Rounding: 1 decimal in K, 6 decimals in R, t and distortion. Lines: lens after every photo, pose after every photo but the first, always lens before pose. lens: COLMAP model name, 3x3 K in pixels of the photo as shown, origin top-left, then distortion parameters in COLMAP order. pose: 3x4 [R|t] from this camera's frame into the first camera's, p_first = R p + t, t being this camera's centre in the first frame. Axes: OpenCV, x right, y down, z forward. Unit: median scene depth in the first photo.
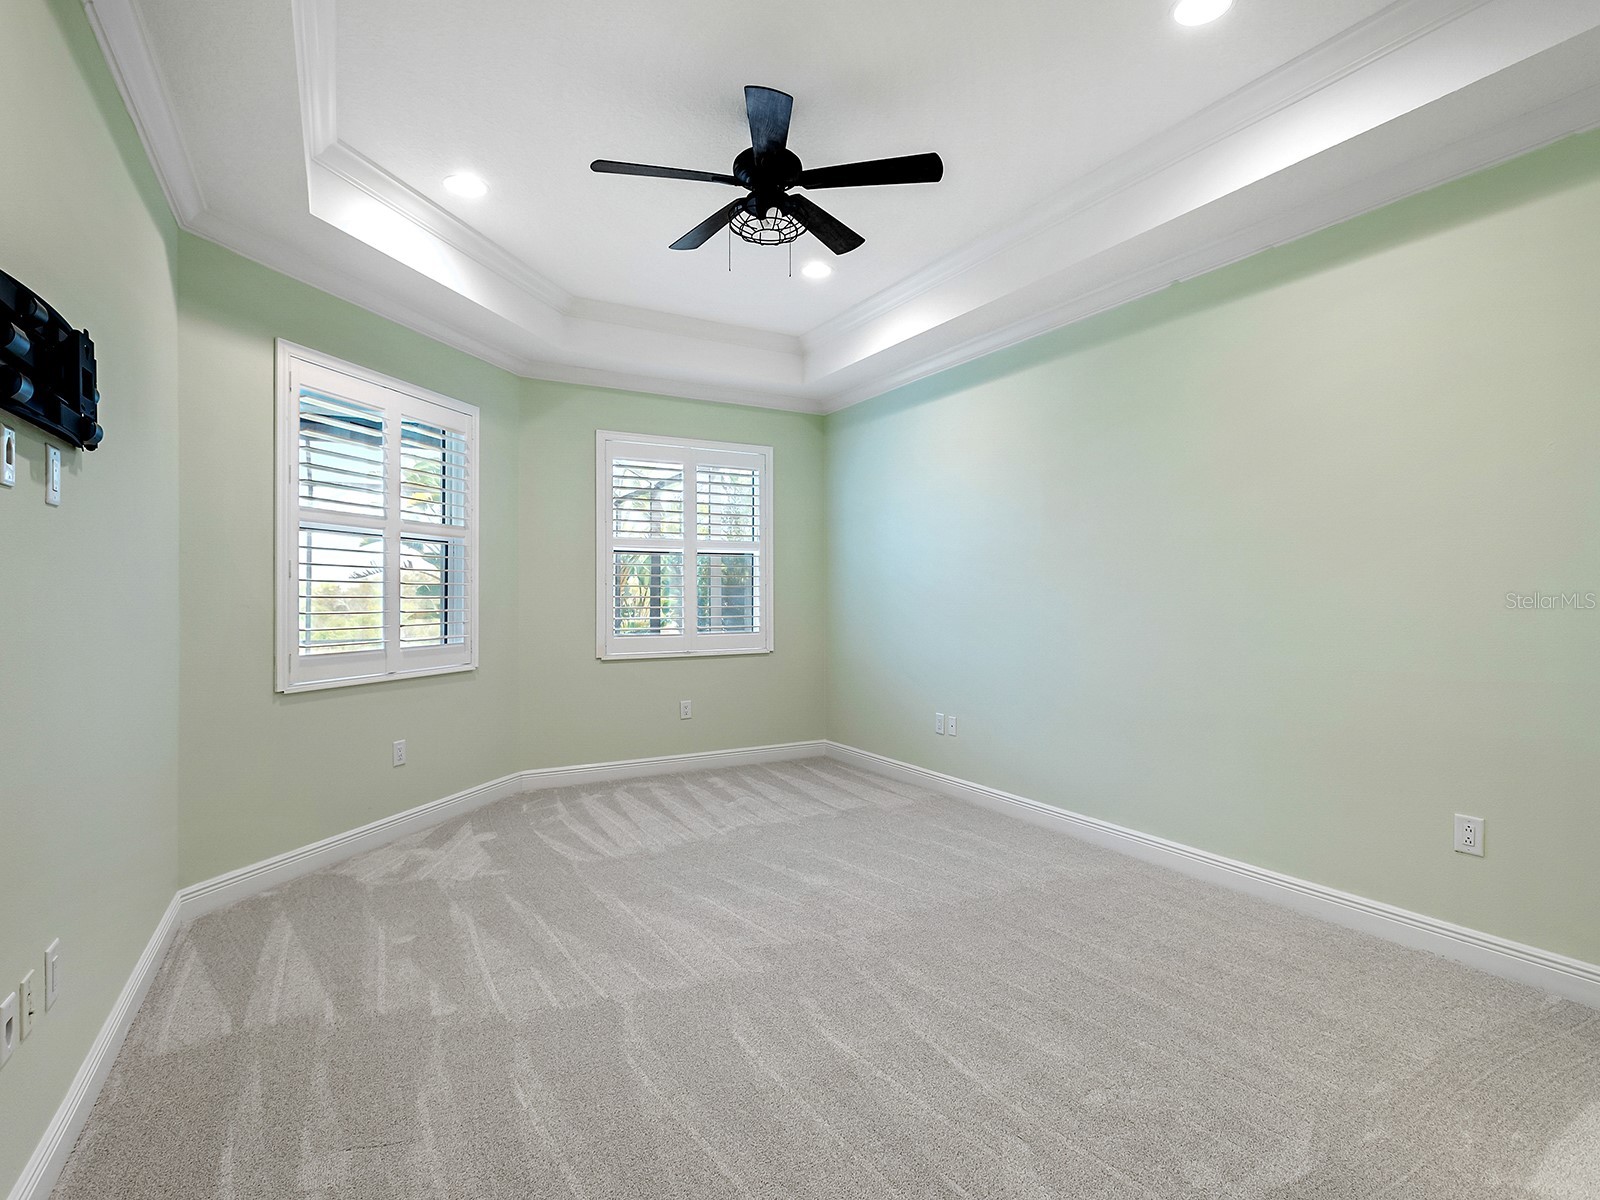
lens RADIAL K [[810.7, 0, 805.8], [0, 810.7, 593.7], [0, 0, 1]] dist [0.001985, -0.000951]
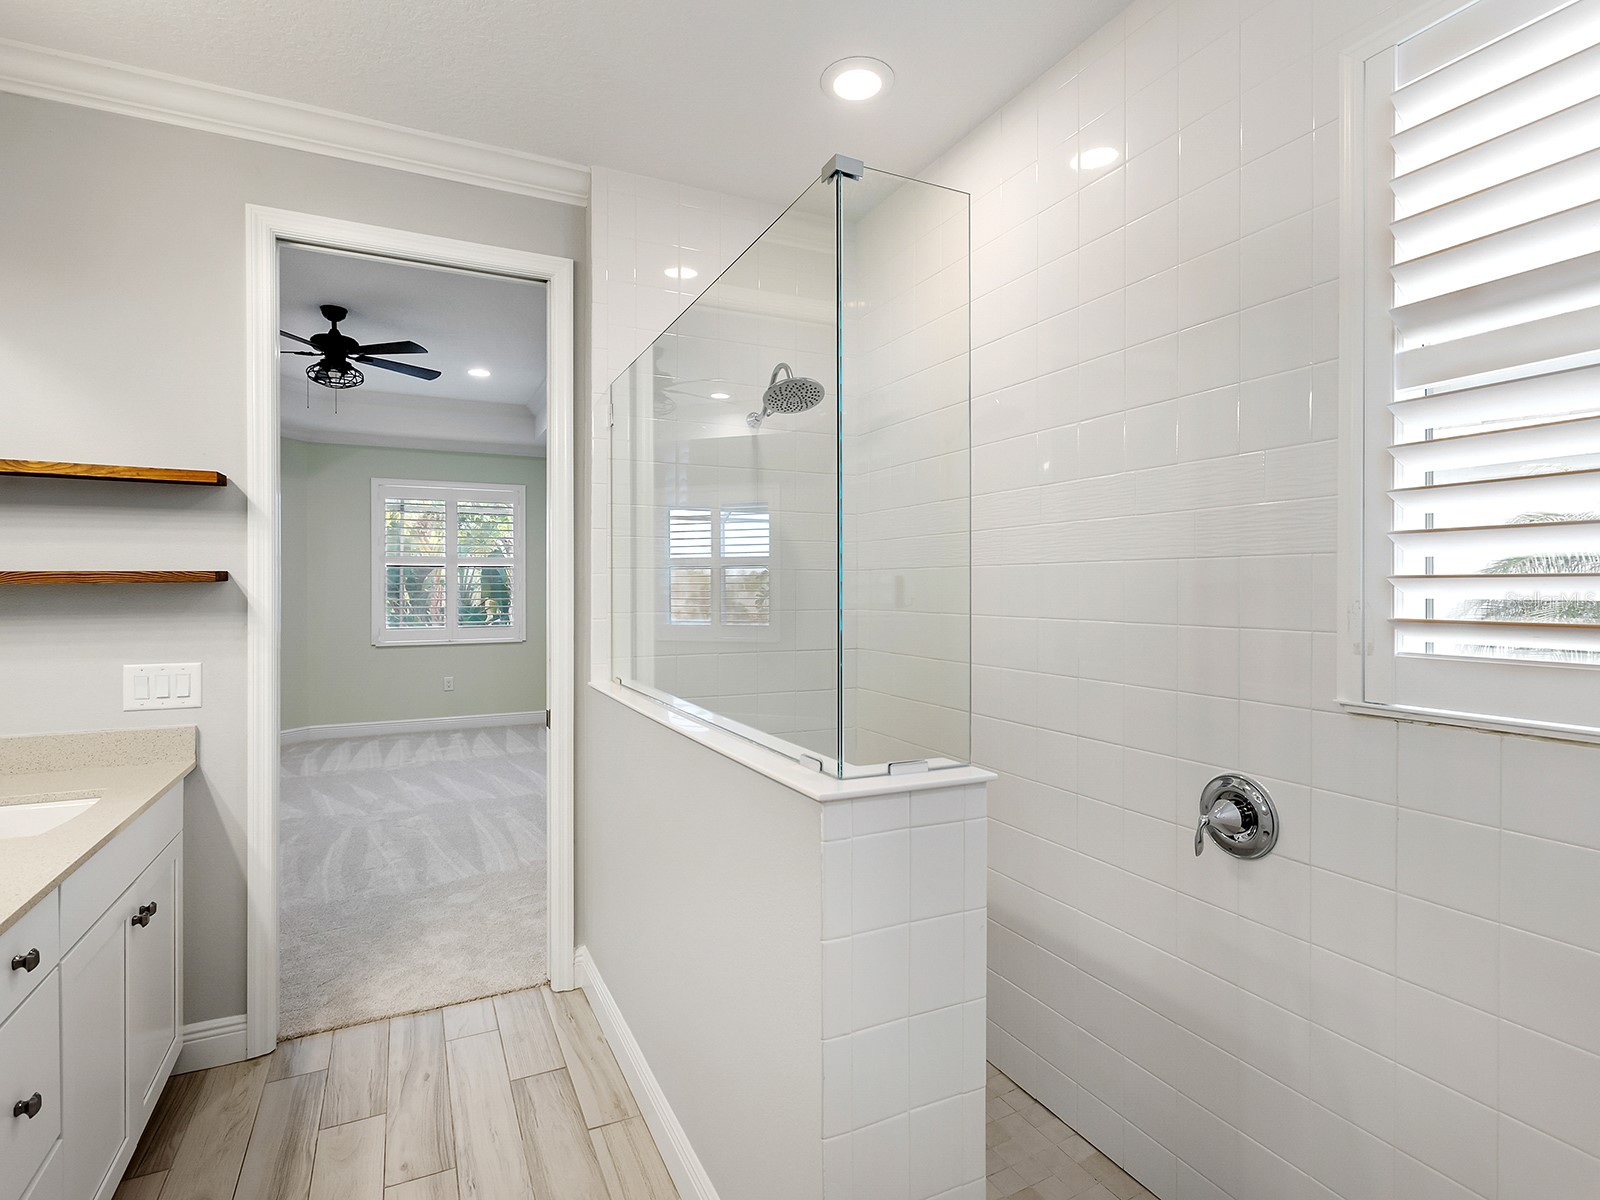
lens RADIAL K [[810.7, 0, 805.8], [0, 810.7, 593.7], [0, 0, 1]] dist [0.001985, -0.000951]
pose [[0.997328, 0.002234, -0.073022, 0.737518], [-0.001633, 0.999964, 0.008299, -0.024686], [0.073038, -0.008157, 0.997296, -0.401099]]
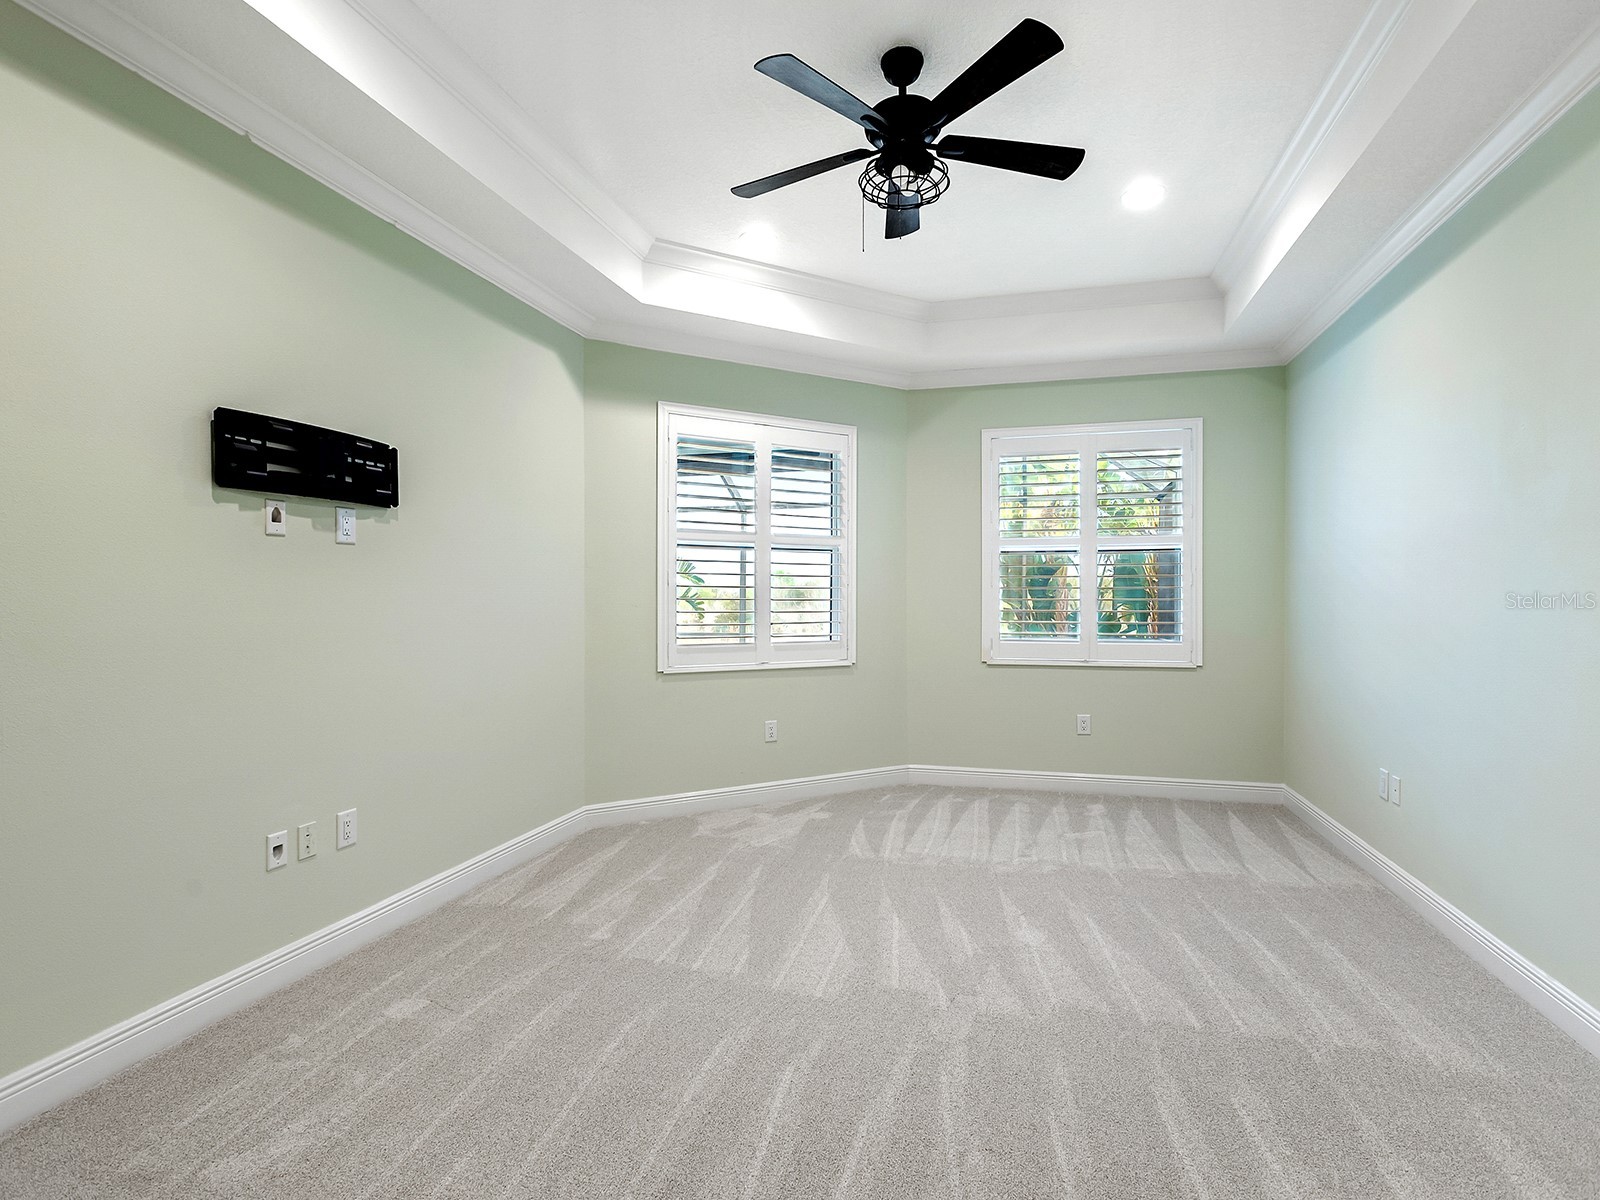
lens RADIAL K [[804.9, 0, 825.9], [0, 804.9, 606.3], [0, 0, 1]] dist [-0.002097, 0.000346]
pose [[0.710638, 0.008417, -0.703507, 0.380330], [0.001147, 0.999913, 0.013122, -0.001248], [0.703557, -0.010132, 0.710567, 0.221904]]
